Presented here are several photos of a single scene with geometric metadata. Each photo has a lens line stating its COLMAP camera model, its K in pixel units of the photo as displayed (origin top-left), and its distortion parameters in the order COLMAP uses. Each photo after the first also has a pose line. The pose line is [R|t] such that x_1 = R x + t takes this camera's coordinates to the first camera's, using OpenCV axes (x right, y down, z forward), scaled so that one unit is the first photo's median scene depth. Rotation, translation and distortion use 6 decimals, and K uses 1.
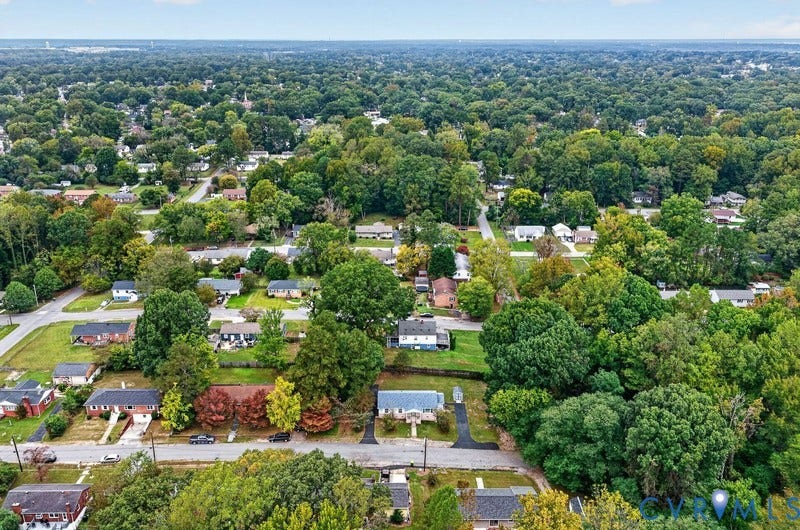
lens RADIAL K [[624.9, 0, 401.0], [0, 624.9, 265.3], [0, 0, 1]] dist [-0.004997, -0.003002]
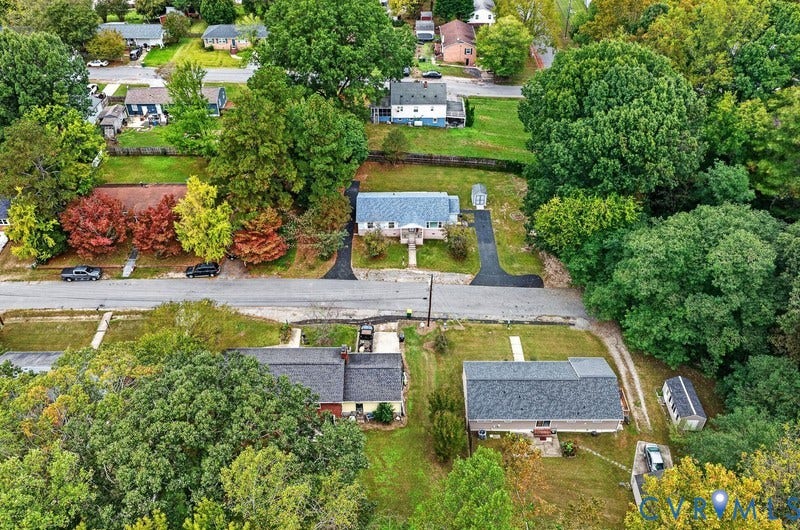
lens RADIAL K [[624.9, 0, 398.6], [0, 624.9, 265.1], [0, 0, 1]] dist [-0.004997, -0.003002]
pose [[0.999984, -0.003129, -0.004624, 0.009719], [0.004570, 0.934458, 0.356045, 0.043009], [0.003207, -0.356061, 0.934457, 0.397519]]
